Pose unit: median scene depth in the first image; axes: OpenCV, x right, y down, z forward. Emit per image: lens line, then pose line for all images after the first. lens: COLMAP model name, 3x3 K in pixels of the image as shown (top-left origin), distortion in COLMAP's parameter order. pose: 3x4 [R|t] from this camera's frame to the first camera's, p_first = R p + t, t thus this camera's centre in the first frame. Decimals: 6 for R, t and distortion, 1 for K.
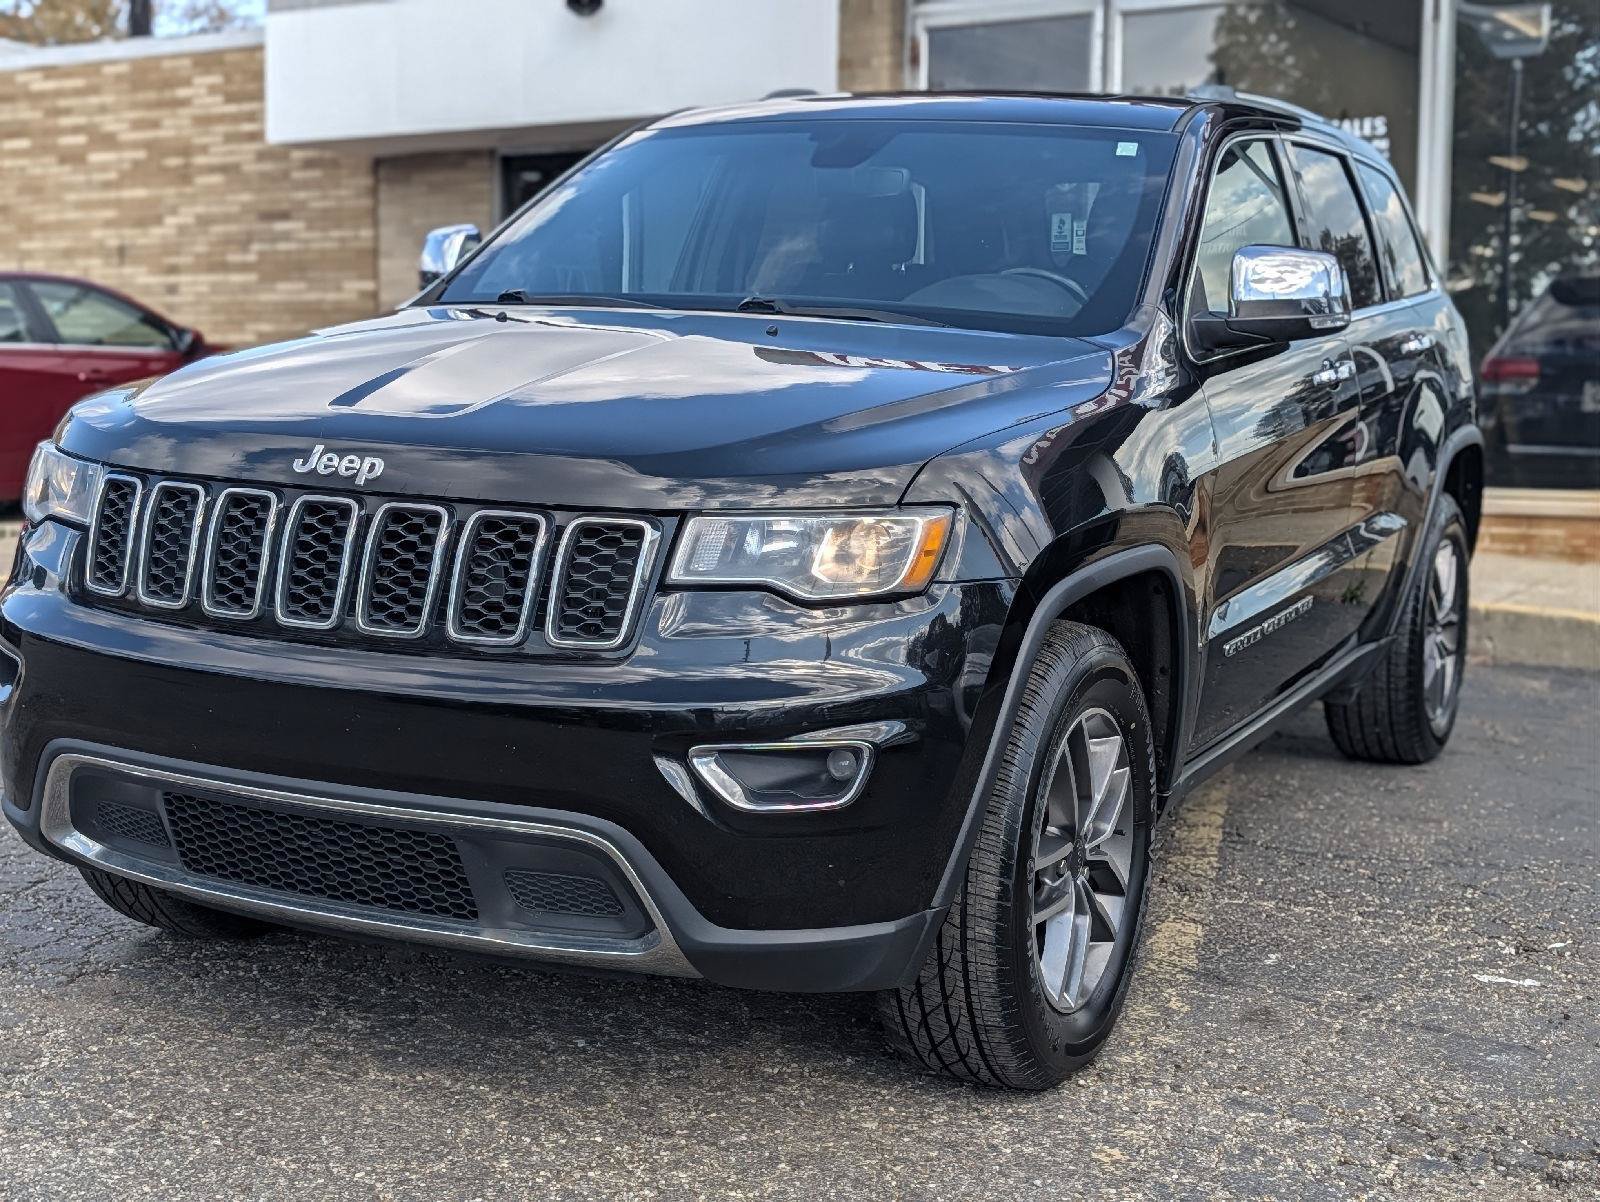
lens RADIAL K [[2293.8, 0, 816.7], [0, 2293.8, 611.7], [0, 0, 1]] dist [0.065651, 0.000000]
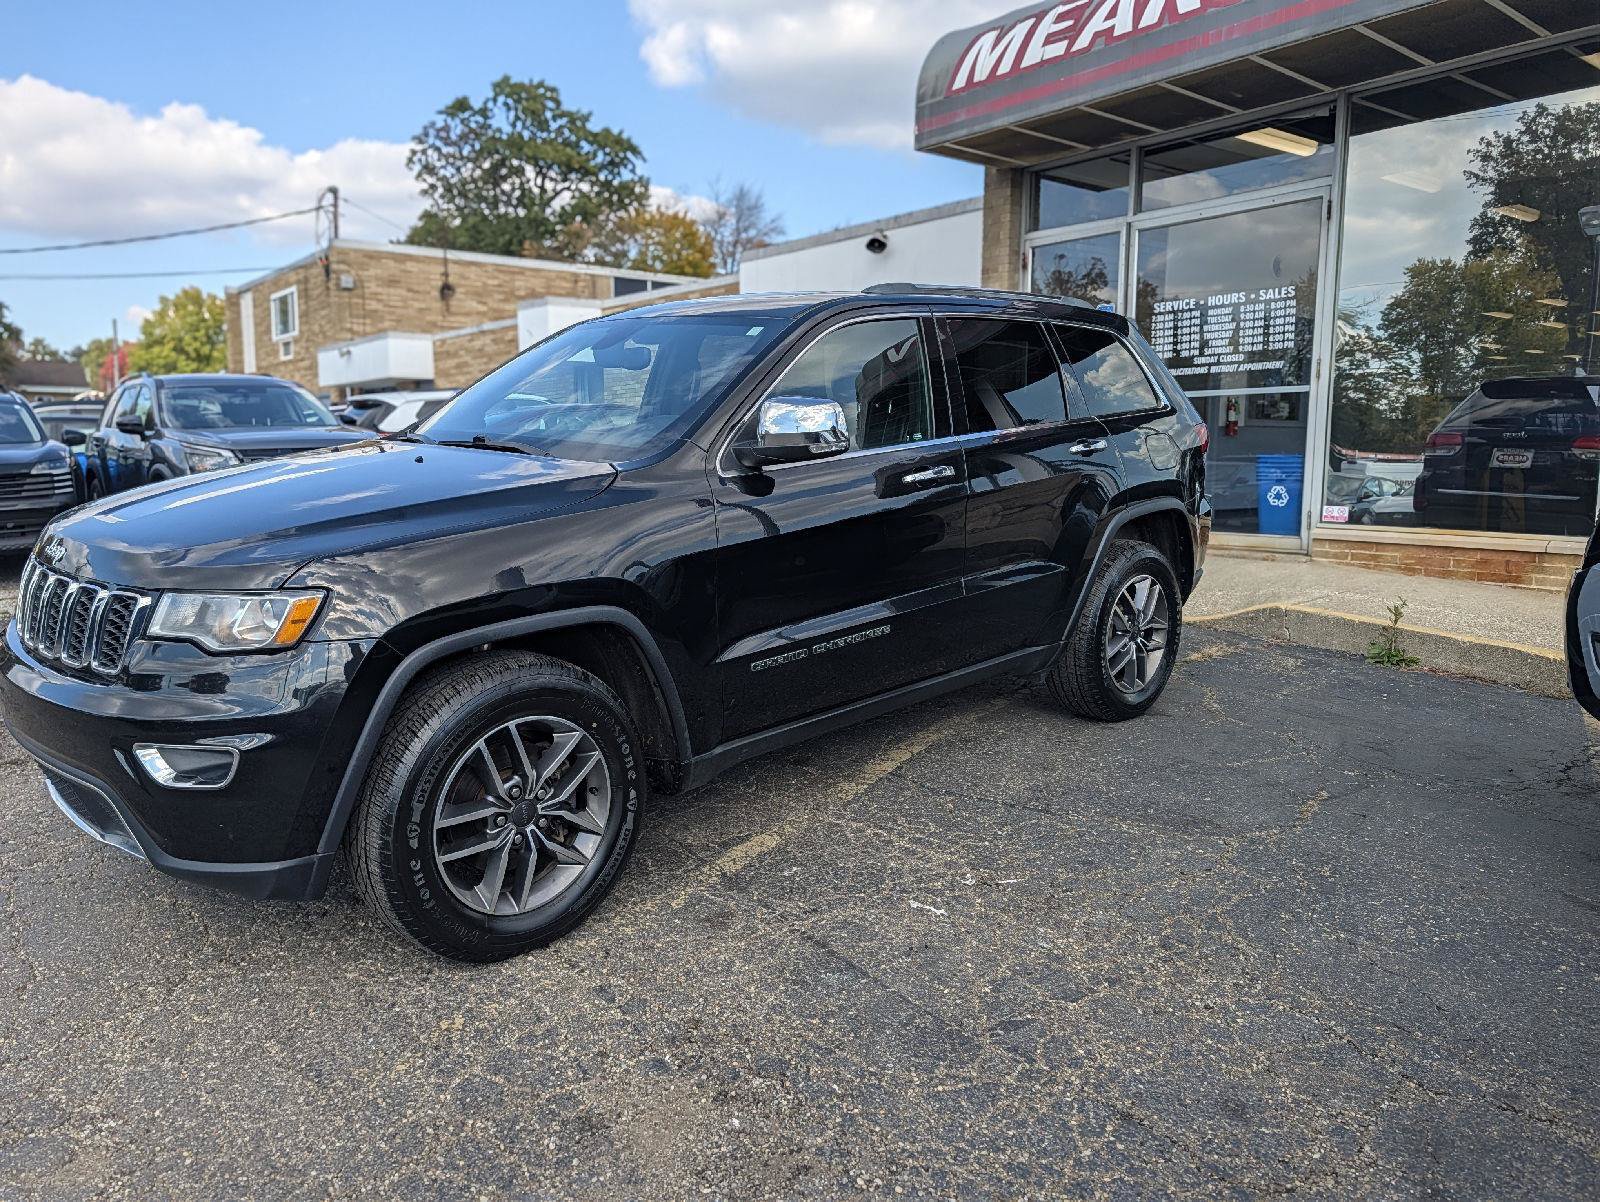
lens RADIAL K [[1151.3, 0, 768.7], [0, 1151.3, 600.9], [0, 0, 1]] dist [0.021589, -0.018983]
pose [[0.933805, 0.037866, -0.355774, 0.513649], [-0.023592, 0.998736, 0.044374, -0.068291], [0.357005, -0.033043, 0.933518, 0.343712]]
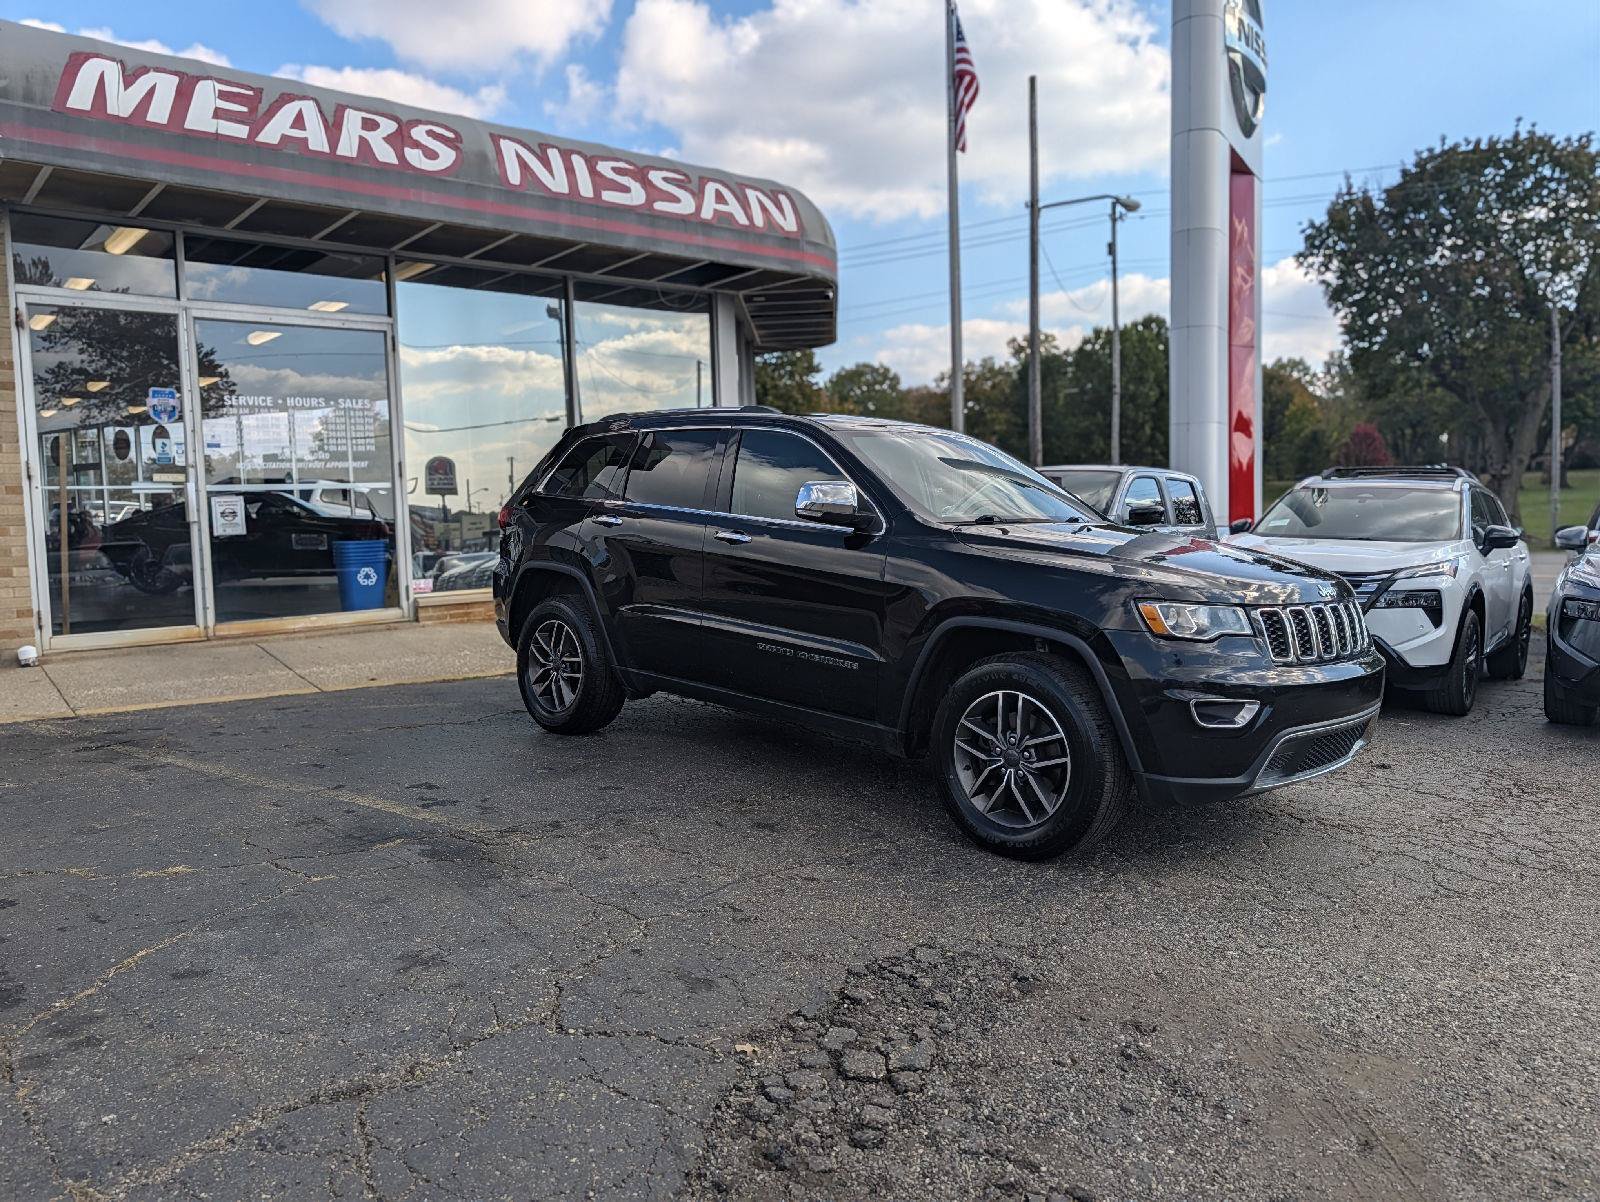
lens RADIAL K [[1151.3, 0, 801.3], [0, 1151.3, 600.8], [0, 0, 1]] dist [0.021589, -0.018983]
pose [[0.308525, -0.094505, 0.946510, -1.391488], [0.117799, 0.991189, 0.060568, -0.174608], [-0.943894, 0.092811, 0.316939, 1.001151]]
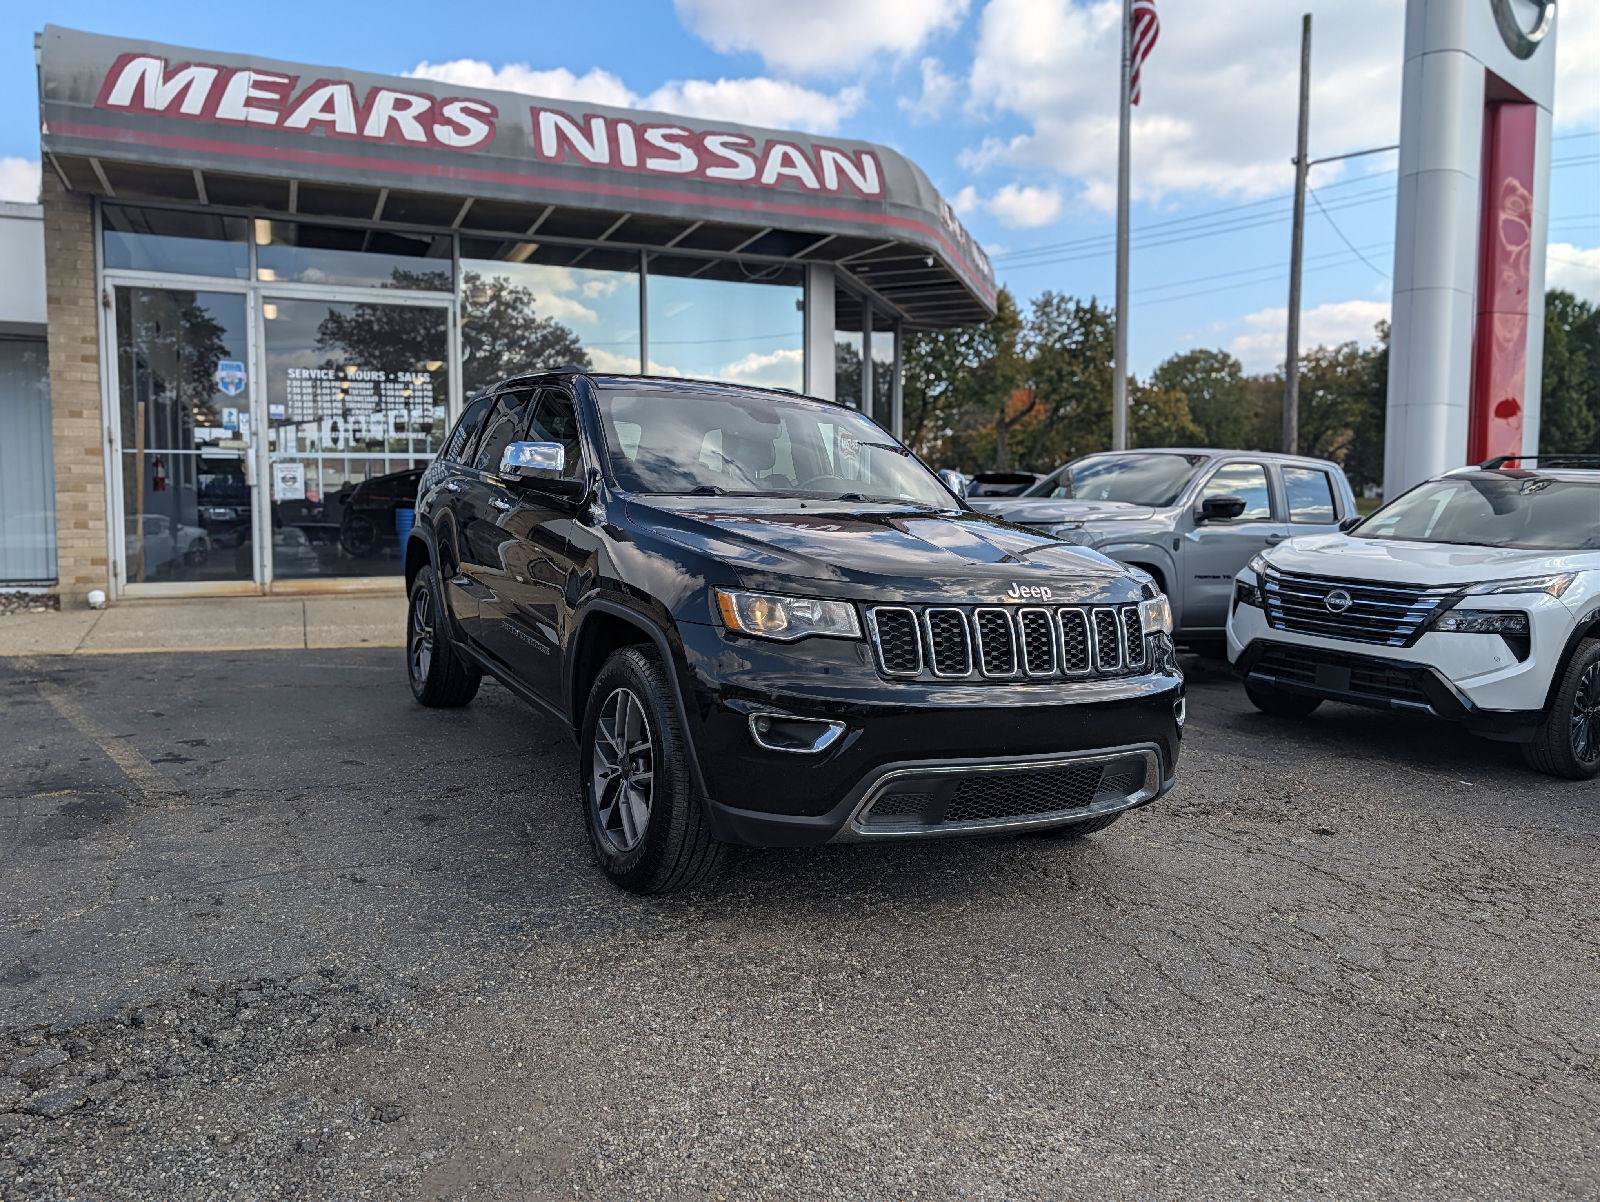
lens RADIAL K [[1151.3, 0, 786.4], [0, 1151.3, 593.2], [0, 0, 1]] dist [0.021589, -0.018983]
pose [[0.576752, -0.072189, 0.813724, -0.977836], [0.079014, 0.996347, 0.032387, -0.096880], [-0.813089, 0.045617, 0.580349, 0.520910]]
